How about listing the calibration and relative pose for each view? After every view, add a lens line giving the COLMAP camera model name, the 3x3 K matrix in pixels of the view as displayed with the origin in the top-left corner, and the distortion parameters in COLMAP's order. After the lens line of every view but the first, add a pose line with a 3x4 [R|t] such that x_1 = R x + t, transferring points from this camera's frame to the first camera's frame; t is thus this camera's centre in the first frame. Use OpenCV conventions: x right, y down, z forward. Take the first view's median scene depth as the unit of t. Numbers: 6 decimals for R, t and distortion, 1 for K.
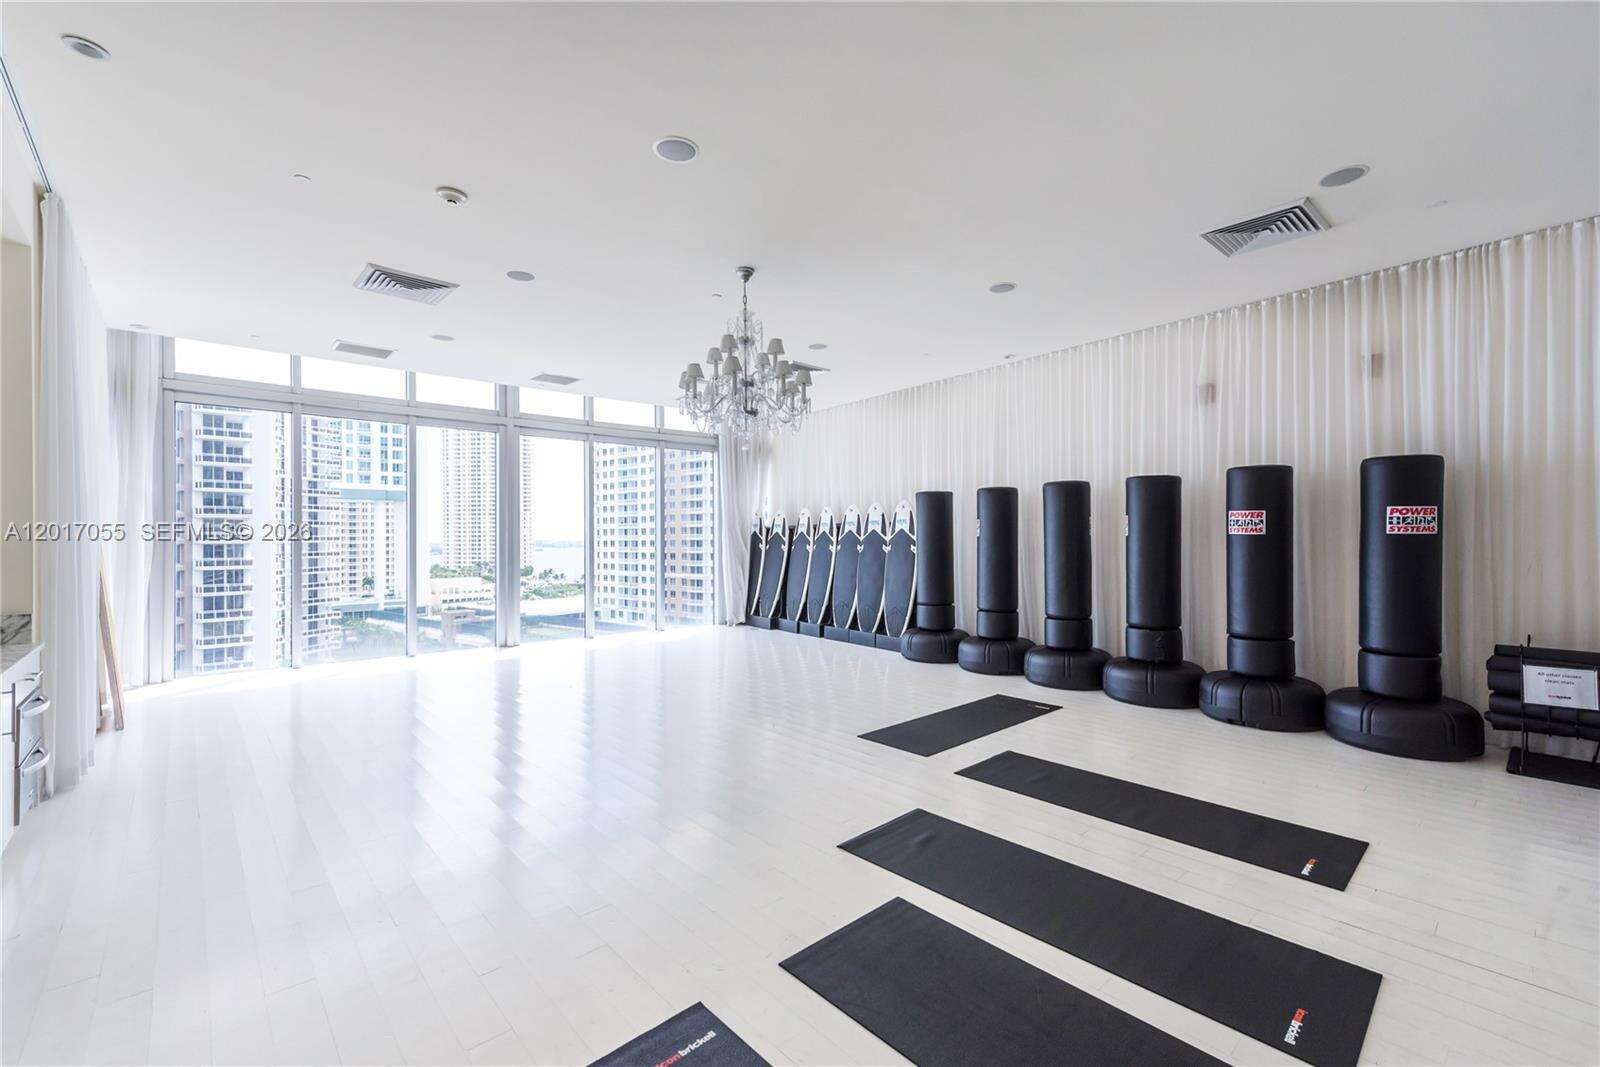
lens RADIAL K [[675.1, 0, 800.0], [0, 675.1, 533.5], [0, 0, 1]] dist [0.002038, -0.000048]
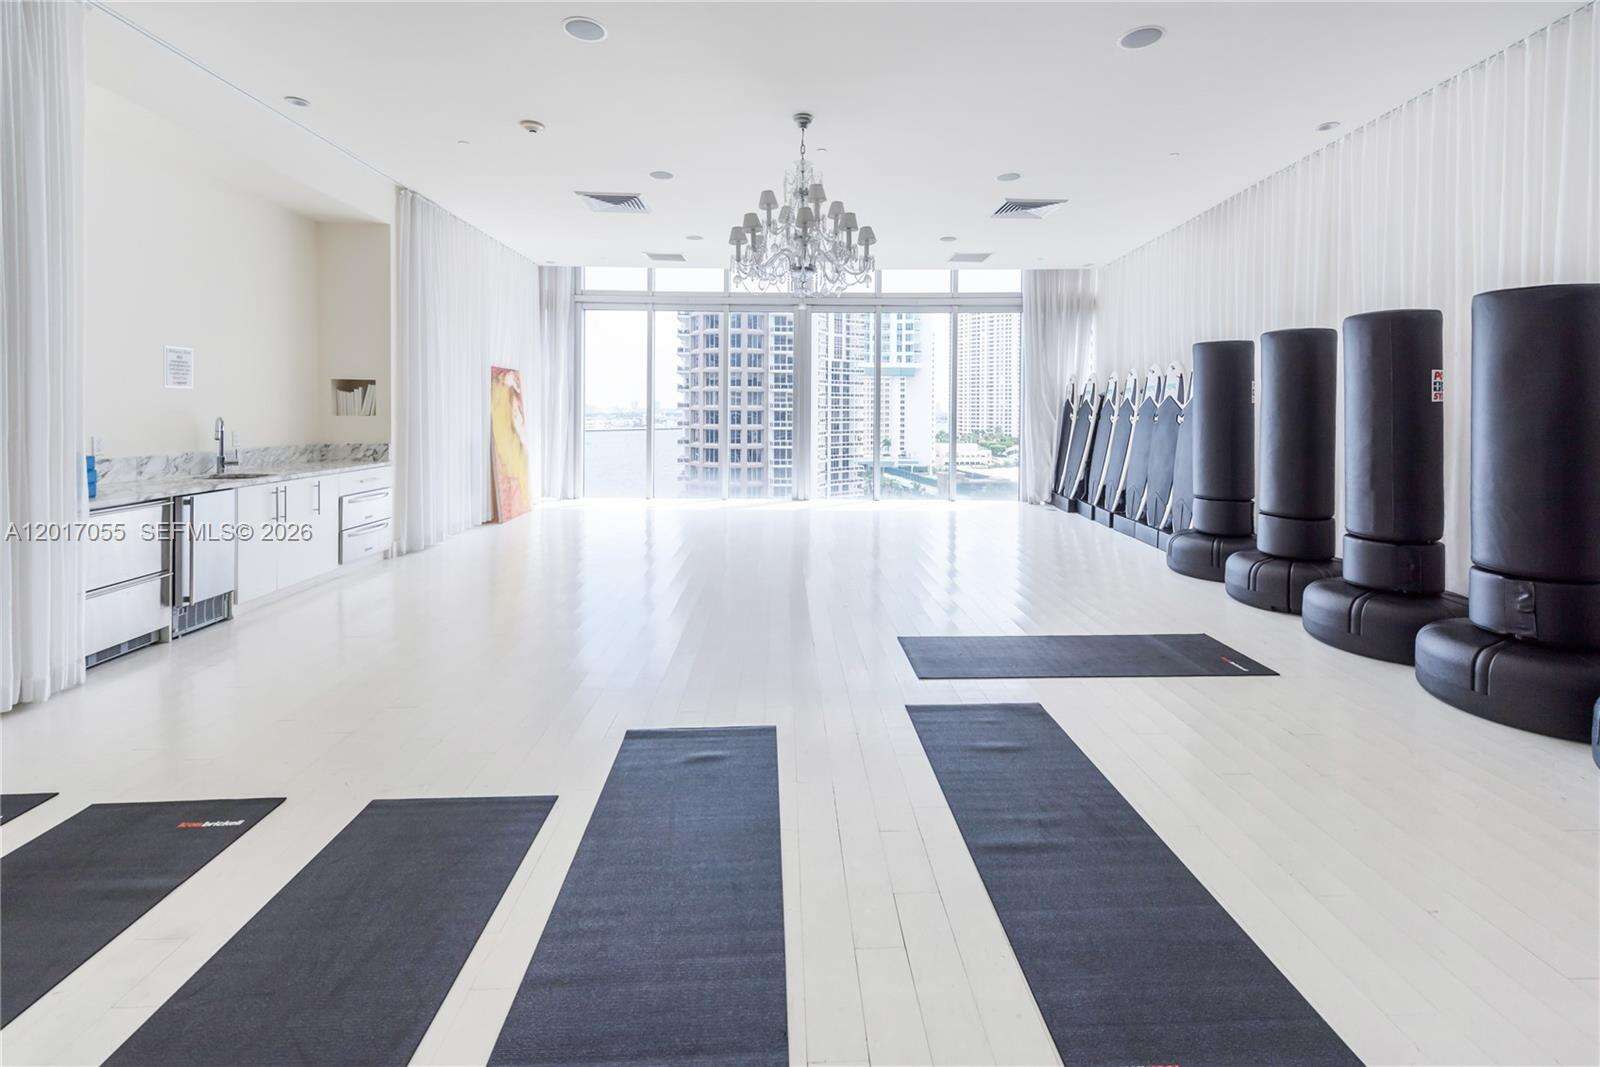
lens RADIAL K [[654.4, 0, 801.2], [0, 654.4, 406.1], [0, 0, 1]] dist [0.000729, -0.000132]
pose [[0.764812, 0.006118, -0.644224, 0.238005], [-0.004319, 0.999981, 0.004368, 0.004277], [0.644239, -0.000558, 0.764824, 0.140665]]
